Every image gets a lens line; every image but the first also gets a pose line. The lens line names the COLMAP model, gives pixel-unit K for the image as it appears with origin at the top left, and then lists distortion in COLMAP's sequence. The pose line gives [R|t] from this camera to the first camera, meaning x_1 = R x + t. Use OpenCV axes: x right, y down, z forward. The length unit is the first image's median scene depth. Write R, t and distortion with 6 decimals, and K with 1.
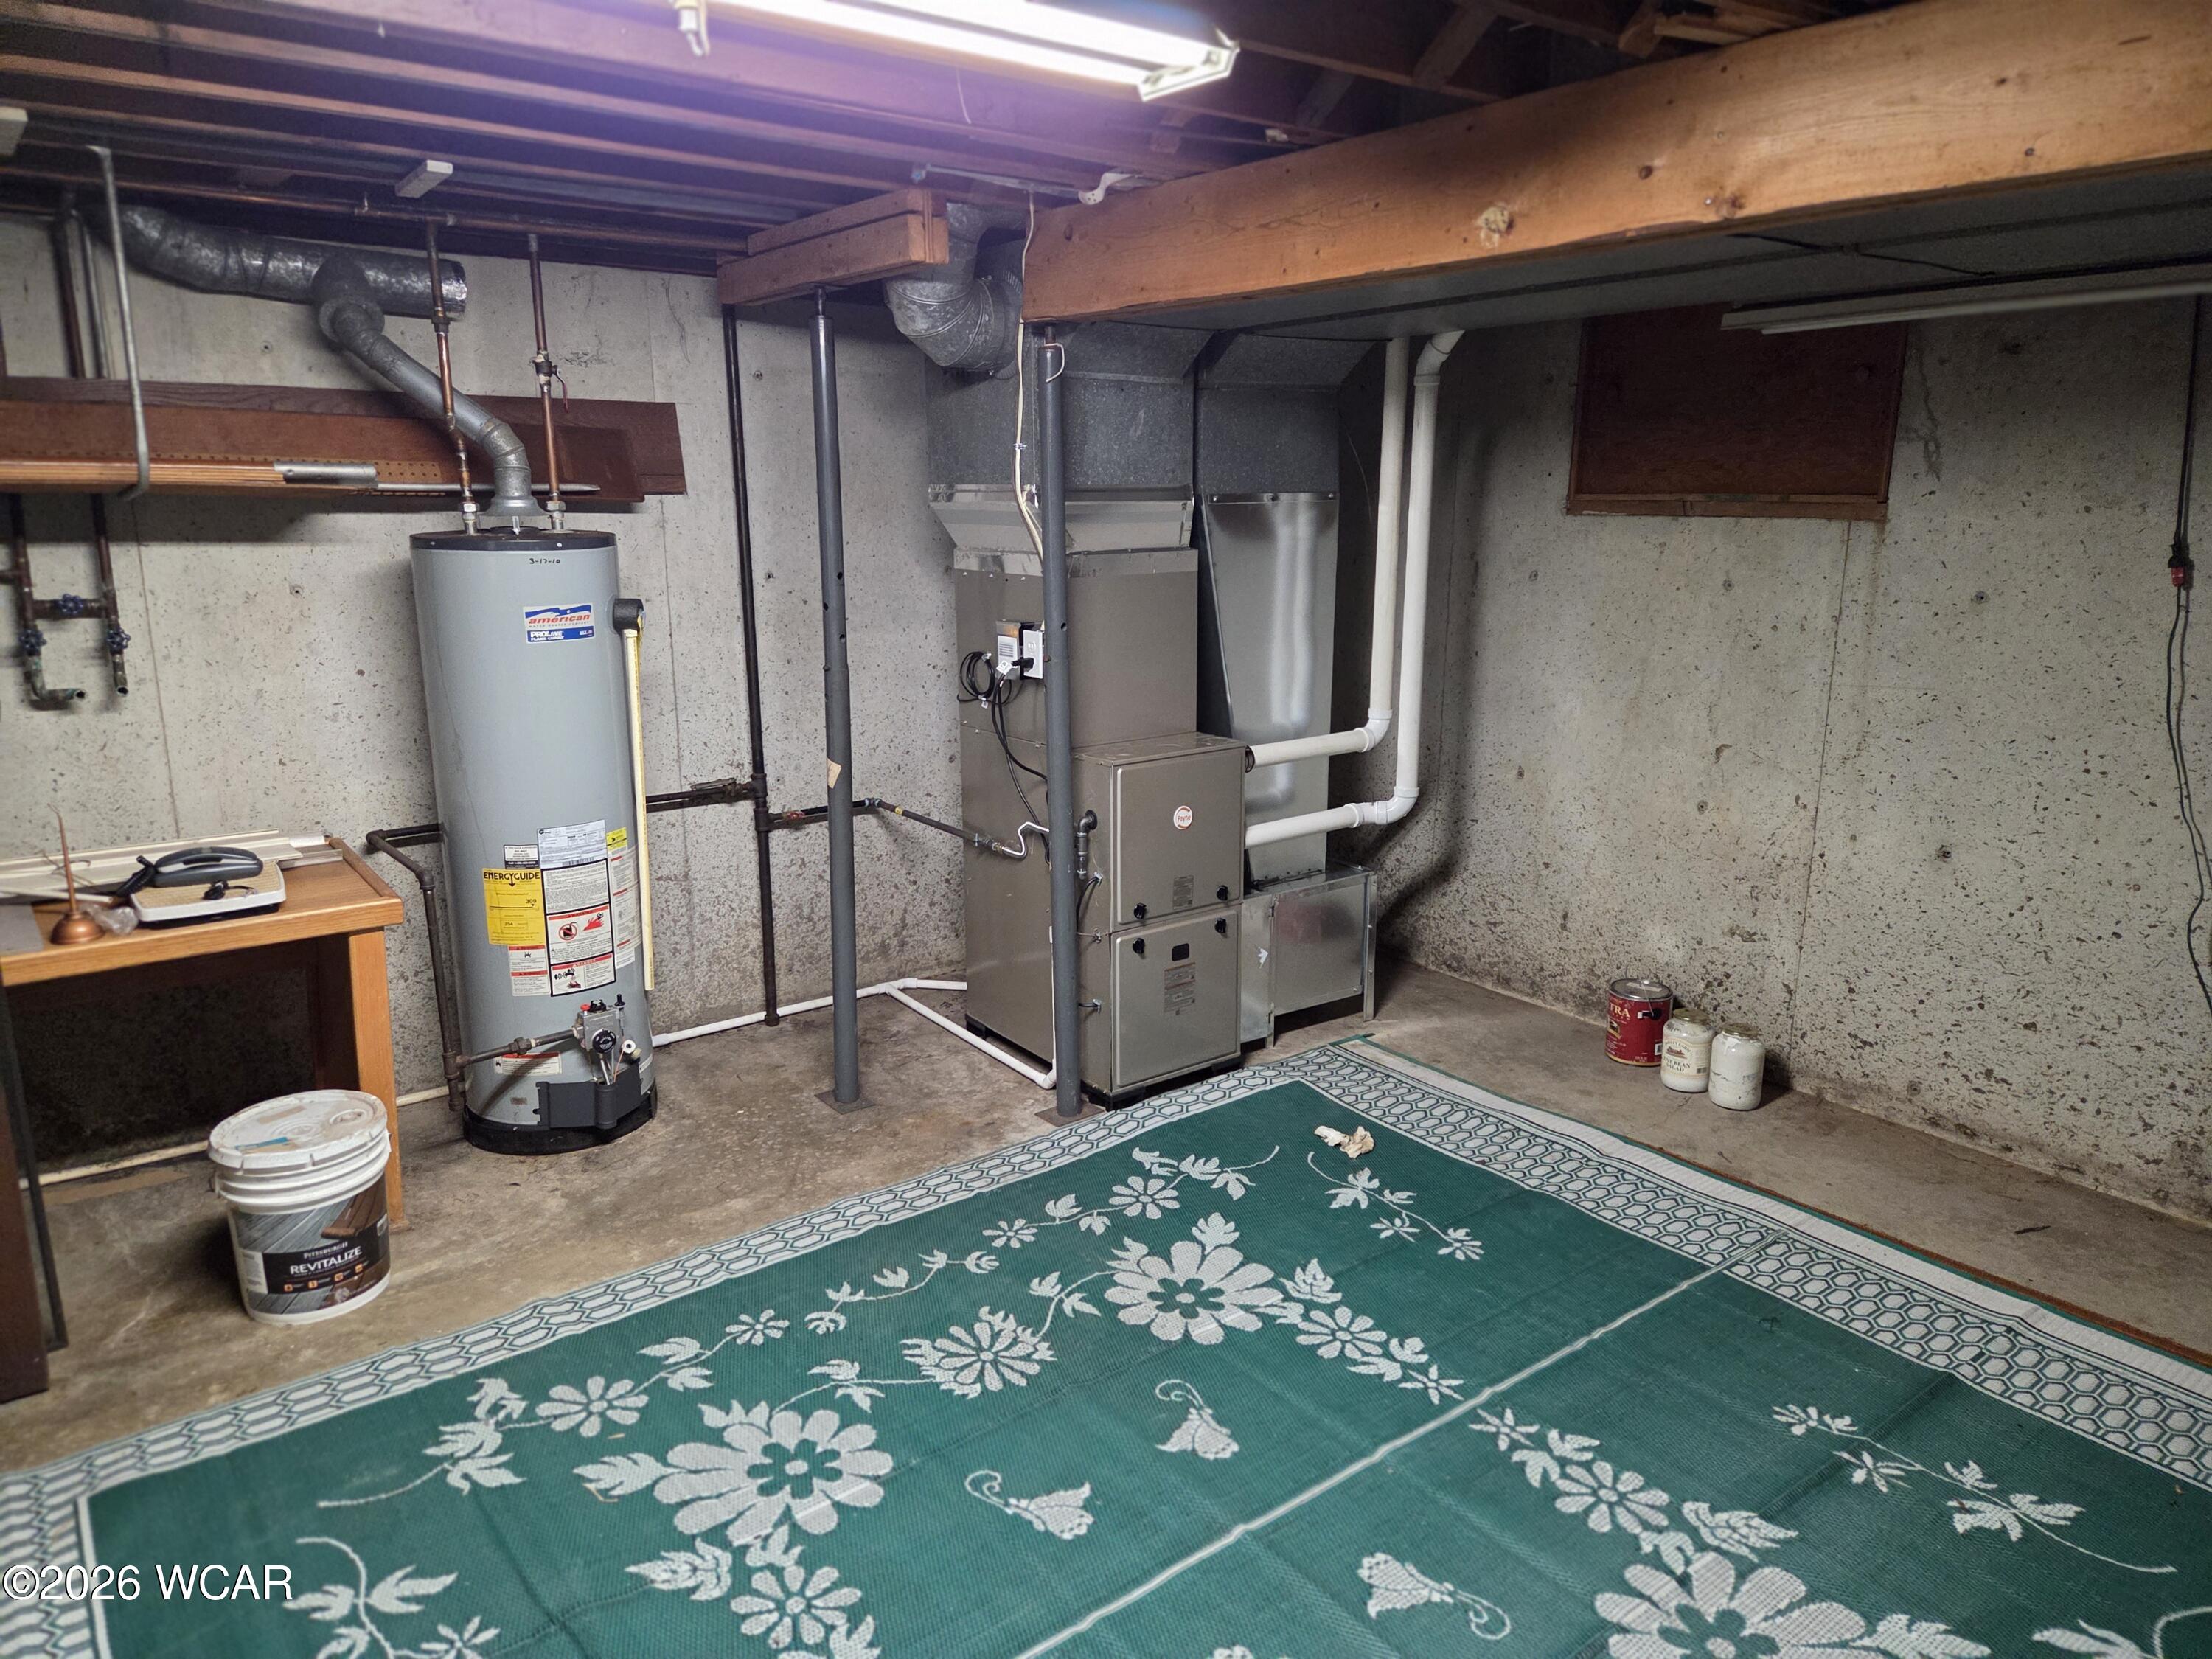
lens RADIAL K [[1489.2, 0, 1110.5], [0, 1489.2, 821.4], [0, 0, 1]] dist [0.009706, -0.009064]
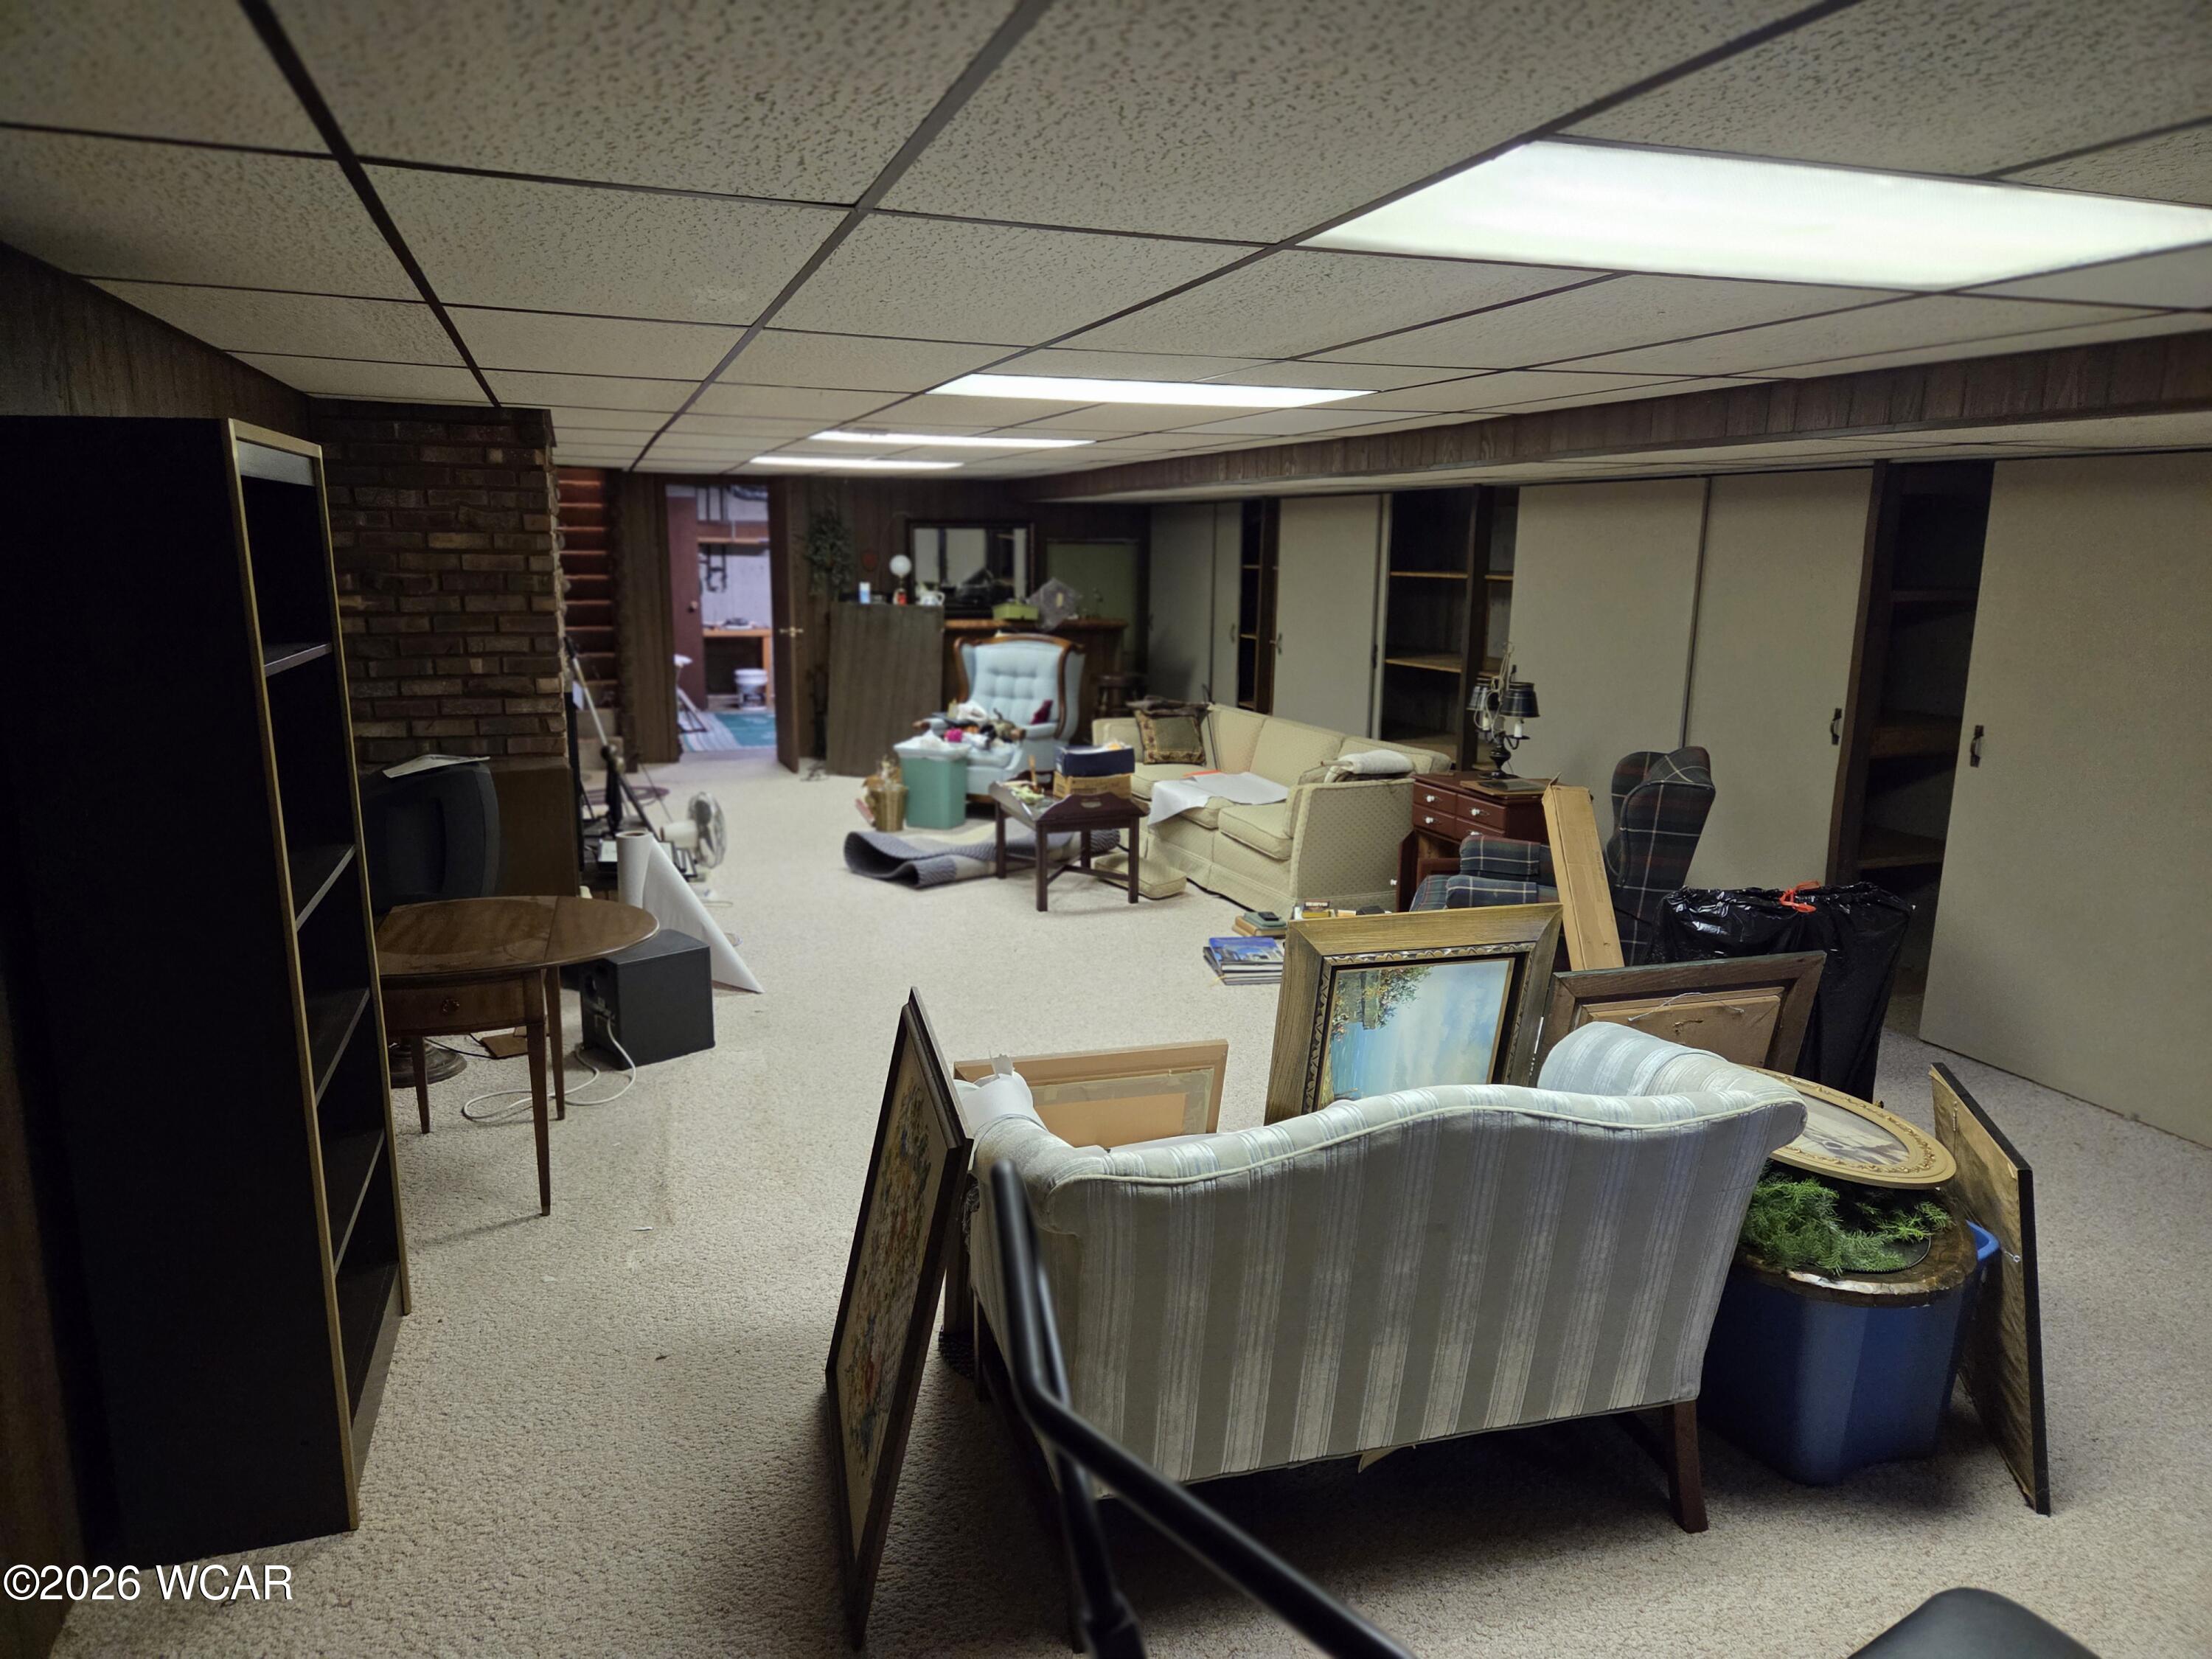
lens RADIAL K [[1489.2, 0, 1100.9], [0, 1489.2, 838.1], [0, 0, 1]] dist [0.009706, -0.009064]
pose [[0.947202, 0.066354, -0.313698, 1.943271], [-0.071552, 0.997424, -0.005073, 0.630437], [0.312553, 0.027251, 0.949509, -3.007470]]
